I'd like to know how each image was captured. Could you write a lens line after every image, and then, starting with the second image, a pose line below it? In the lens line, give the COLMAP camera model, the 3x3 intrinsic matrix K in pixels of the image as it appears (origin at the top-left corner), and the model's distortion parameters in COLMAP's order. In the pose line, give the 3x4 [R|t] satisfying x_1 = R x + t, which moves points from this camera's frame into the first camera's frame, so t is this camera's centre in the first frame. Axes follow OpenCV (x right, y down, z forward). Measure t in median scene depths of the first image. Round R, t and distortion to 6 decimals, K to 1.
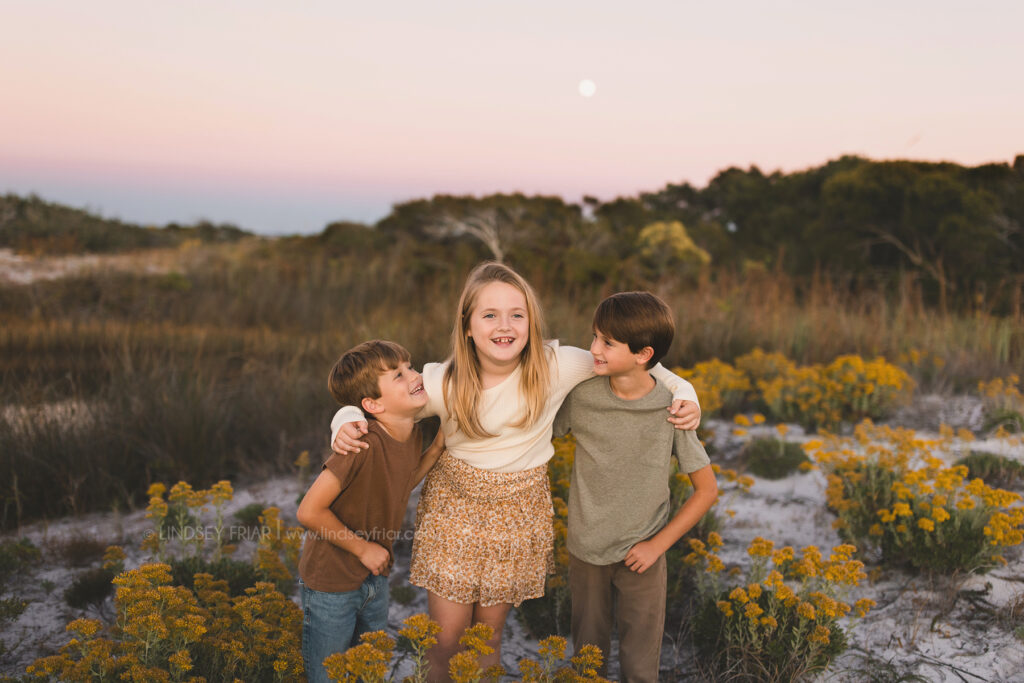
lens RADIAL K [[961.7, 0, 512.0], [0, 961.7, 341.5], [0, 0, 1]] dist [0.006834, -0.002438]
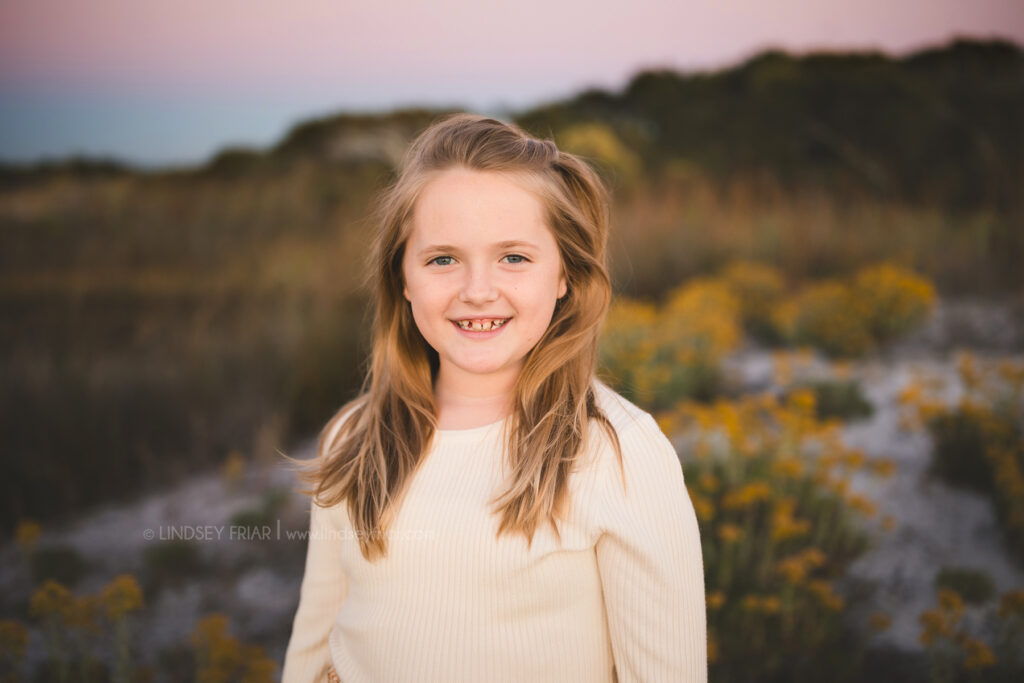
lens RADIAL K [[967.4, 0, 512.0], [0, 967.4, 341.5], [0, 0, 1]] dist [-0.009599, -0.009306]
pose [[0.992826, -0.070932, 0.096260, -0.049139], [0.062611, 0.994250, 0.086868, -0.014477], [-0.101868, -0.080217, 0.991558, 0.175057]]
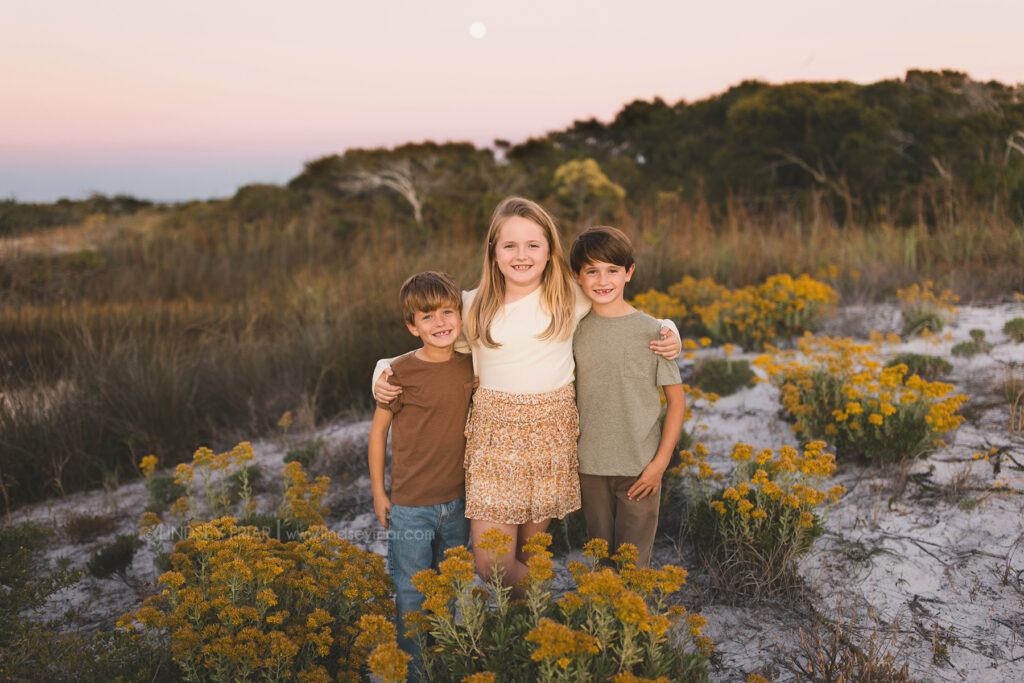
lens RADIAL K [[961.7, 0, 512.0], [0, 961.7, 341.5], [0, 0, 1]] dist [0.006834, -0.002438]
pose [[0.992227, -0.091489, 0.084356, -0.036654], [0.086612, 0.994447, 0.059772, -0.001606], [-0.089356, -0.052001, 0.994641, -0.033817]]
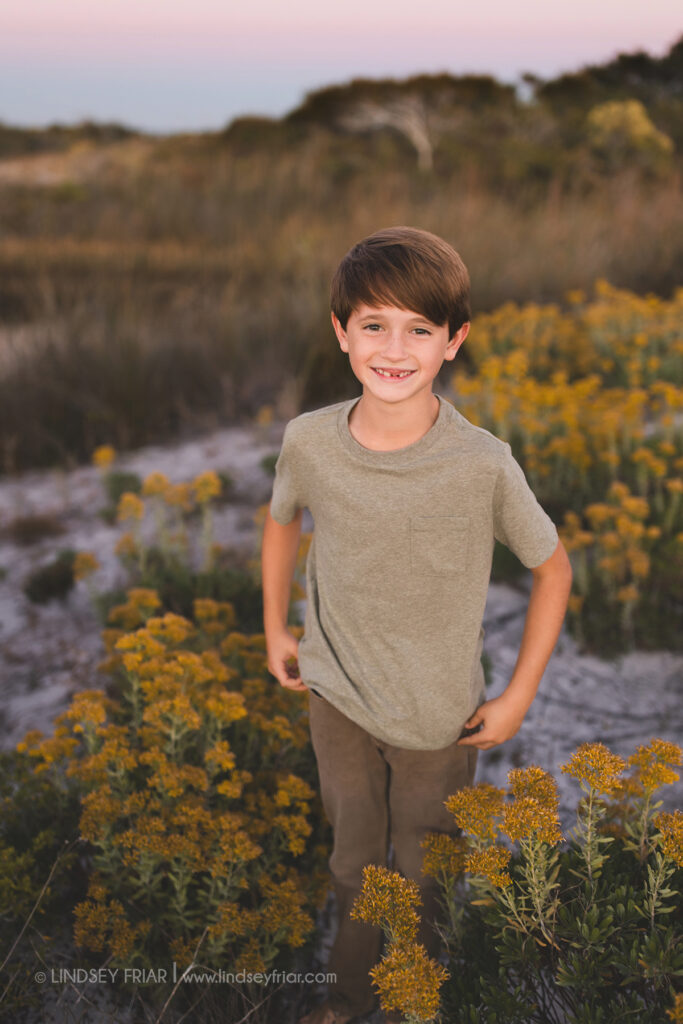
lens RADIAL K [[992.6, 0, 341.5], [0, 992.6, 512.0], [0, 0, 1]] dist [0.008575, -0.000567]
pose [[0.996783, -0.003617, -0.080066, -0.052787], [0.024158, 0.966078, 0.257119, -0.014514], [0.076420, -0.258226, 0.963057, 0.087108]]
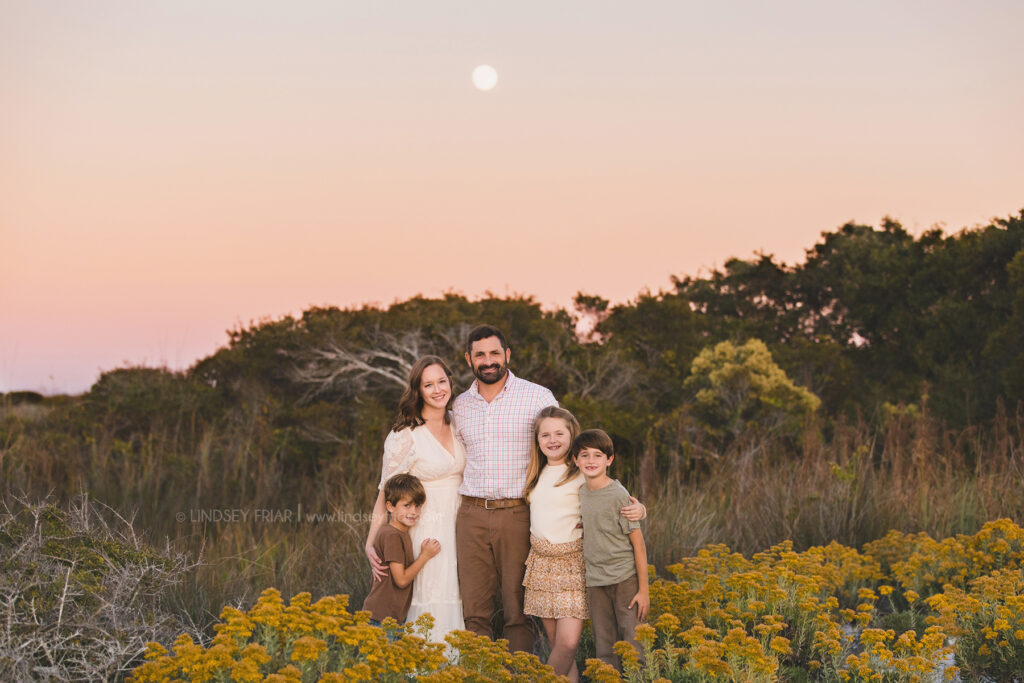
lens RADIAL K [[2302.7, 0, 512.0], [0, 2302.7, 341.5], [0, 0, 1]] dist [0.005019, 0.015778]
pose [[0.996402, -0.048946, 0.069190, -0.160932], [0.056829, 0.991506, -0.116986, 0.064218], [-0.062876, 0.120497, 0.990720, -0.809712]]
